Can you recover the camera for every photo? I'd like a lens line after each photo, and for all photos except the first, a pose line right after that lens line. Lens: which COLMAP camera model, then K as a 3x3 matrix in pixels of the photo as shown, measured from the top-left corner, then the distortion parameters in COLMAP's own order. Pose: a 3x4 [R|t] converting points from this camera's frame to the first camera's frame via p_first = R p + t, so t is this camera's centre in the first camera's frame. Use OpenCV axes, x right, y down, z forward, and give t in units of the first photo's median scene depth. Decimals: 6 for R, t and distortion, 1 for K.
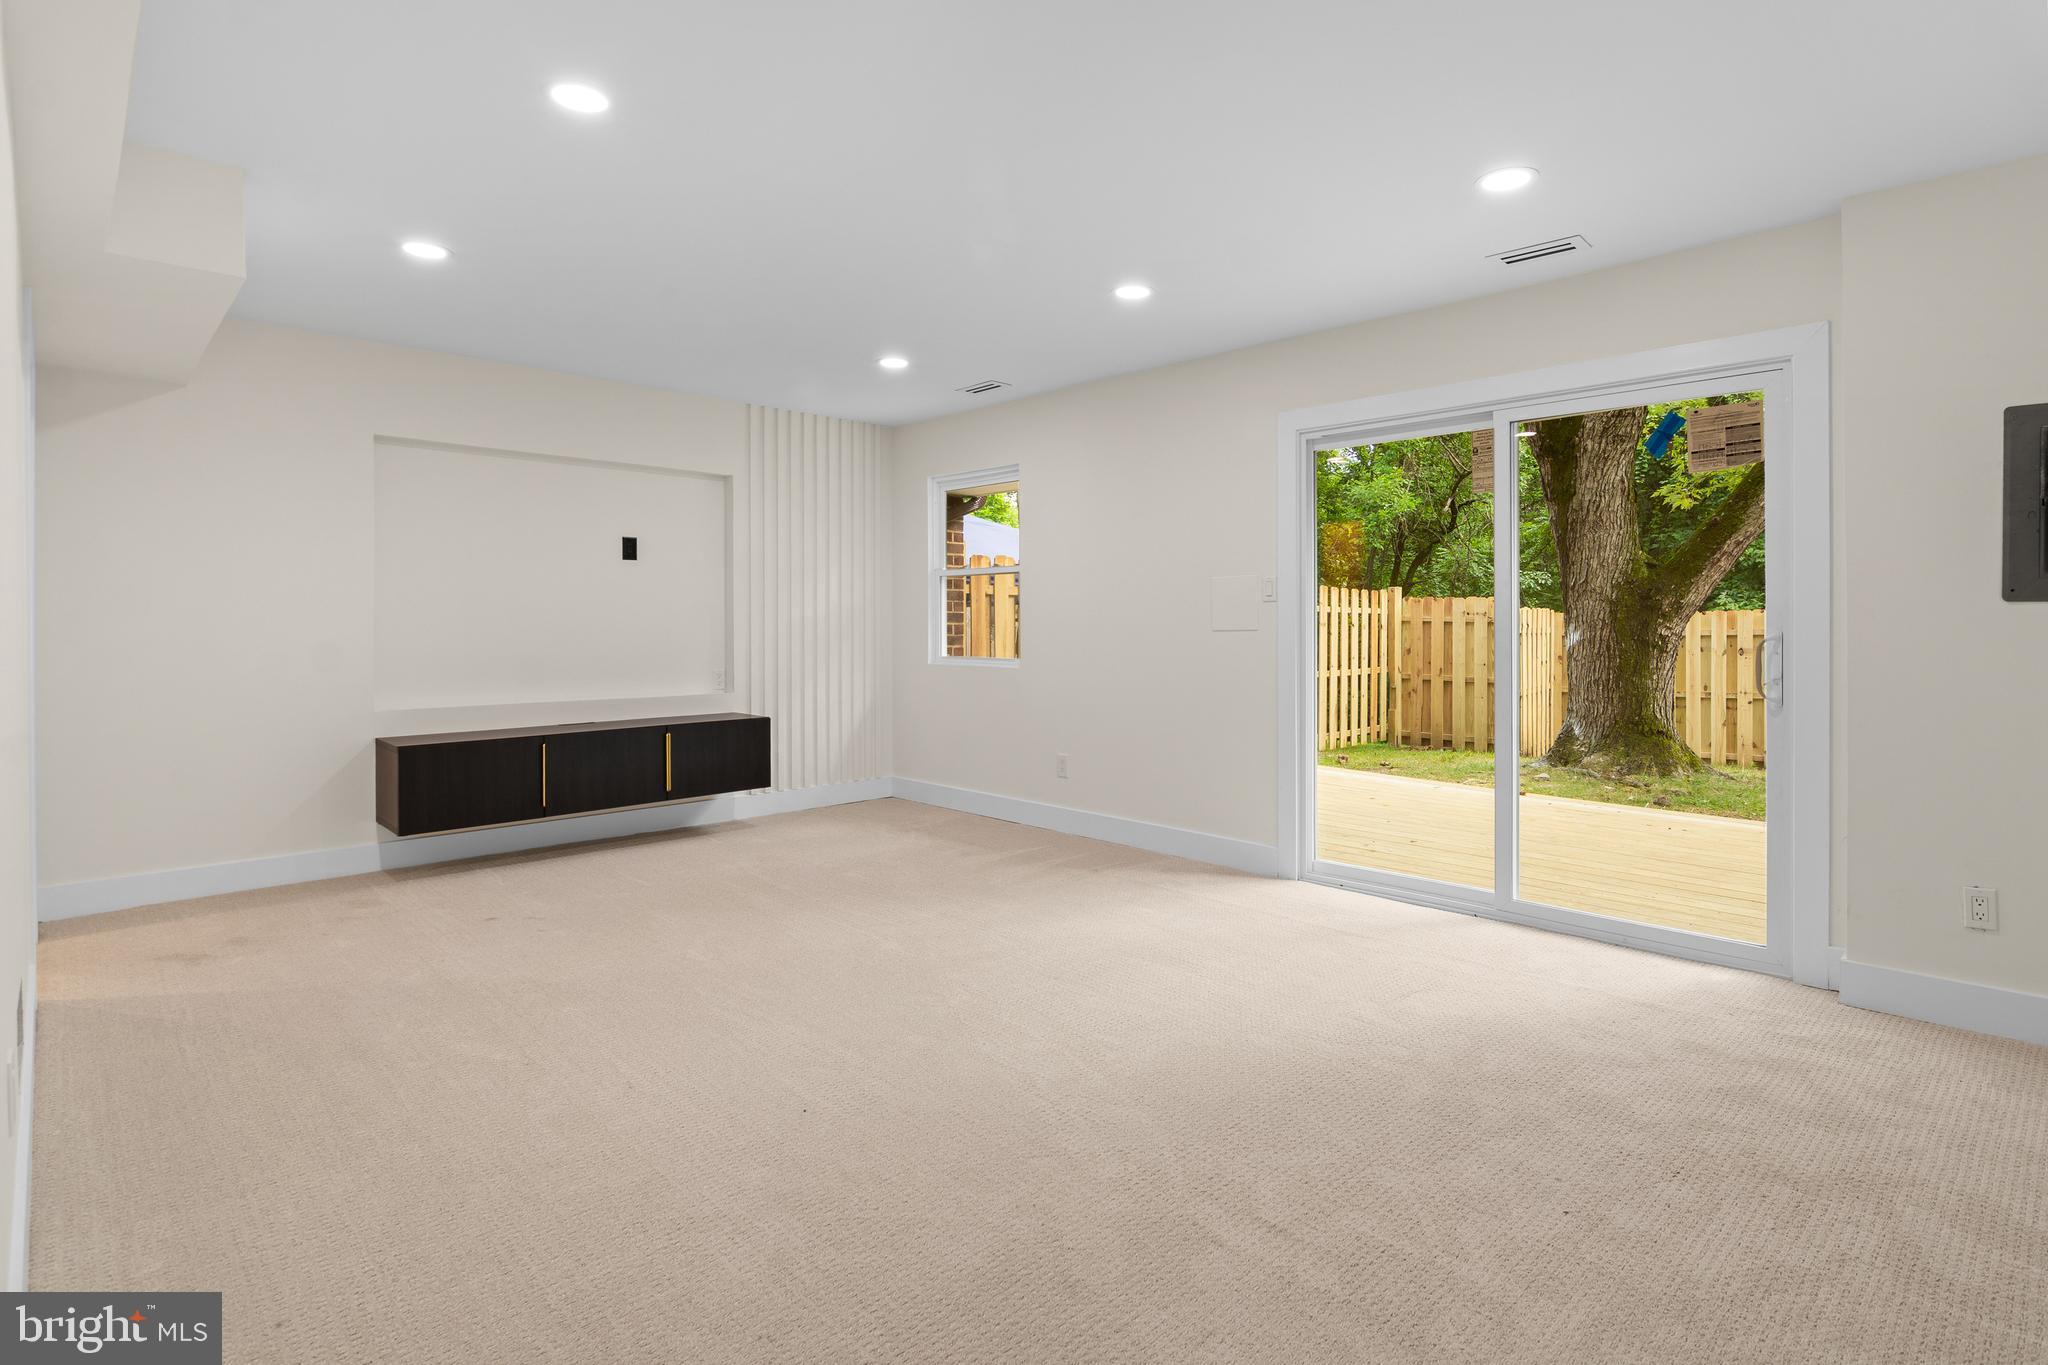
lens RADIAL K [[1024.7, 0, 1027.0], [0, 1024.7, 623.4], [0, 0, 1]] dist [0.001217, -0.000030]
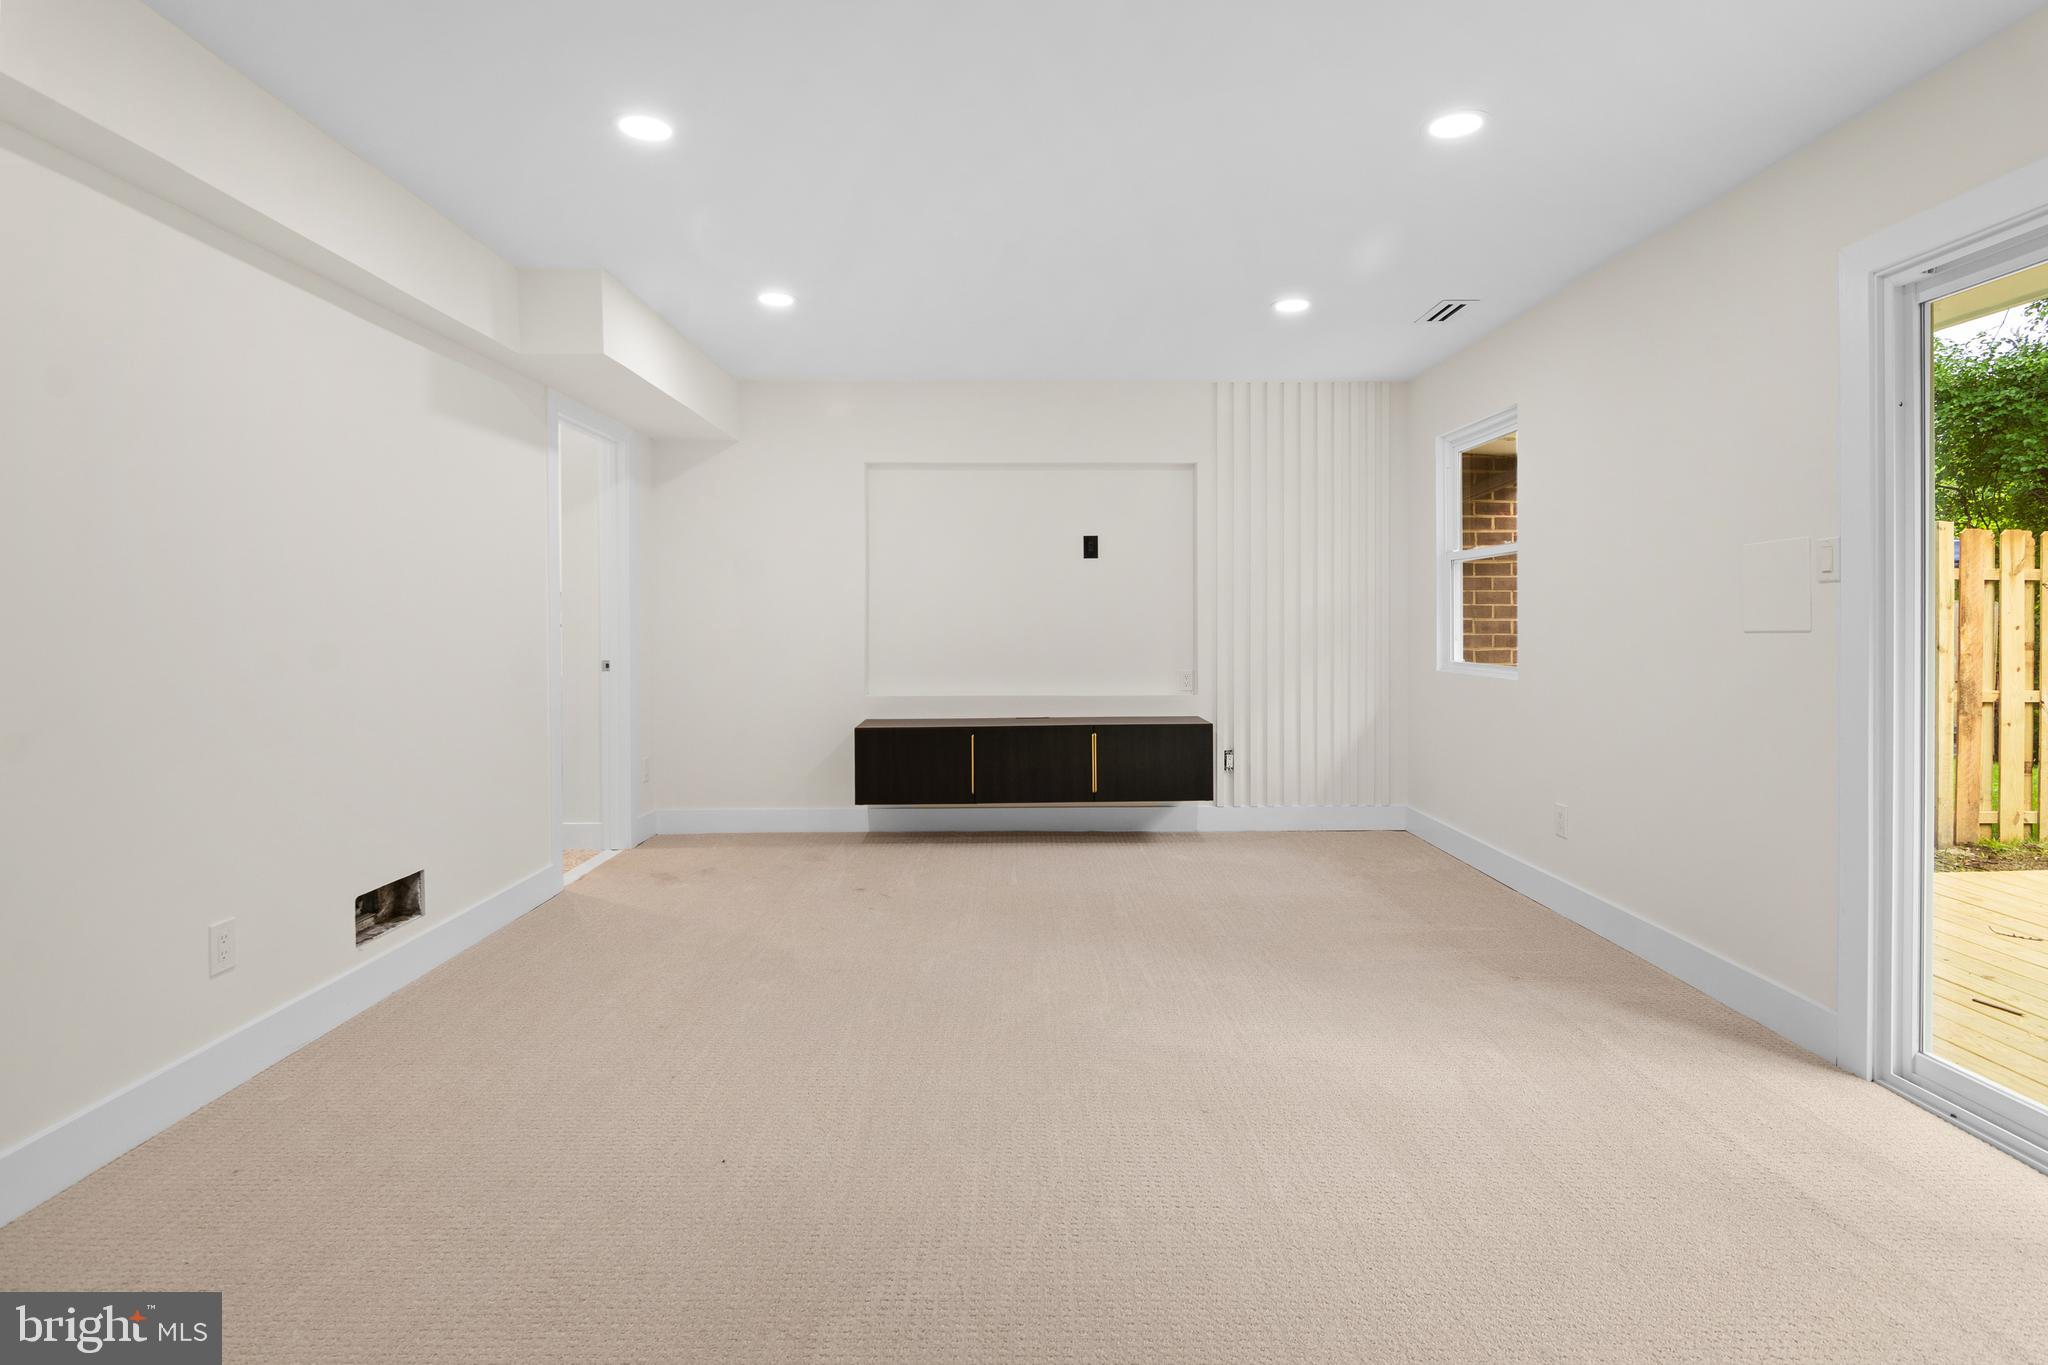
lens RADIAL K [[1024.7, 0, 1027.0], [0, 1024.7, 623.4], [0, 0, 1]] dist [0.001217, -0.000030]
pose [[0.718086, -0.000119, -0.695954, 0.266658], [0.005337, 0.999972, 0.005336, -0.003492], [0.695934, -0.007545, 0.718066, 0.232958]]
